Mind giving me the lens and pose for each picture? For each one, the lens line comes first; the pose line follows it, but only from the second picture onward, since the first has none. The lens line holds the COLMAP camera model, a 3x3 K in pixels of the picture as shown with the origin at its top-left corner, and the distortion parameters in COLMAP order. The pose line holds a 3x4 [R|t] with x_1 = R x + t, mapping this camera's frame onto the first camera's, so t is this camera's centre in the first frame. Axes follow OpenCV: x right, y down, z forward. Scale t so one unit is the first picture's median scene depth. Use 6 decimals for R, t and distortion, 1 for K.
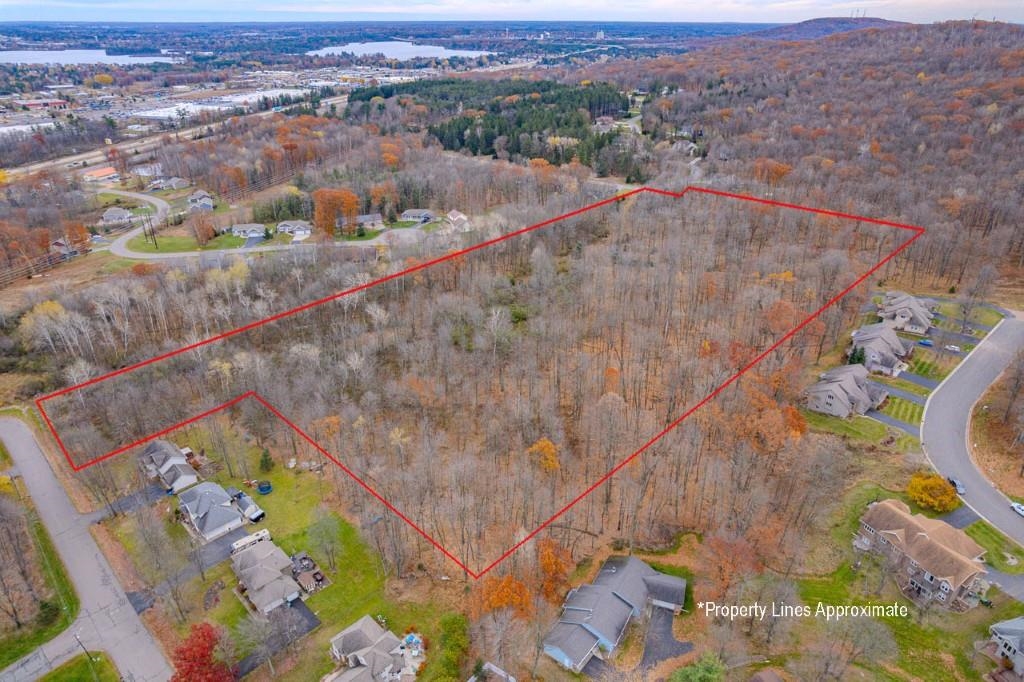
lens RADIAL K [[630.3, 0, 512.0], [0, 630.3, 341.0], [0, 0, 1]] dist [-0.094995, 0.069429]
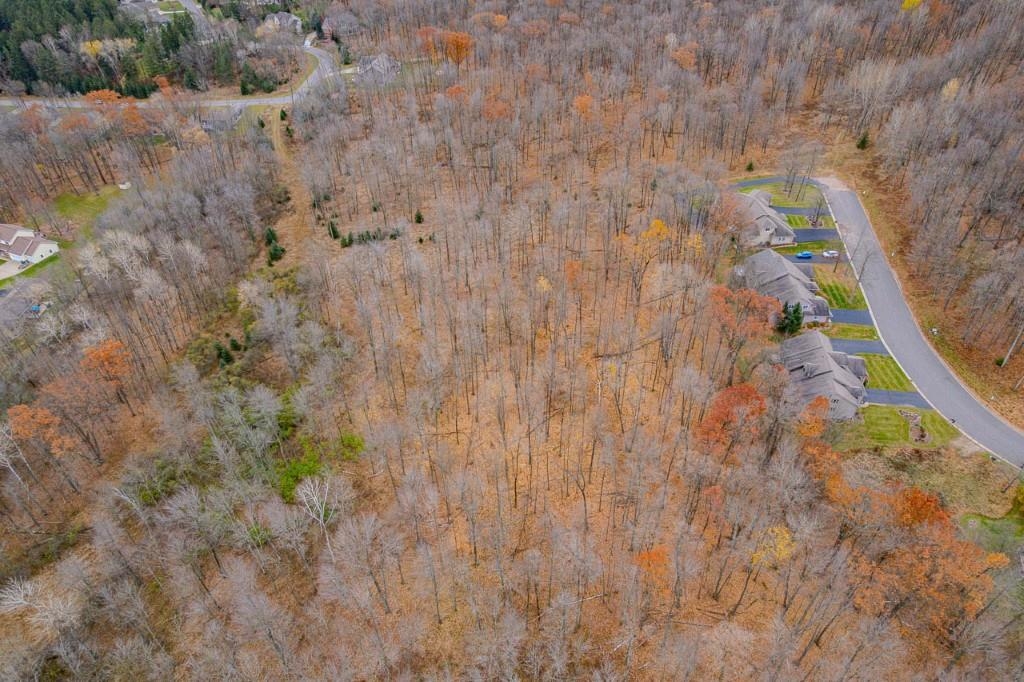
lens RADIAL K [[630.3, 0, 512.0], [0, 630.3, 341.0], [0, 0, 1]] dist [-0.094995, 0.069429]
pose [[0.761771, -0.417568, 0.495319, -0.096192], [0.299028, 0.904878, 0.302950, -0.259188], [-0.574705, -0.082664, 0.814175, 0.512488]]
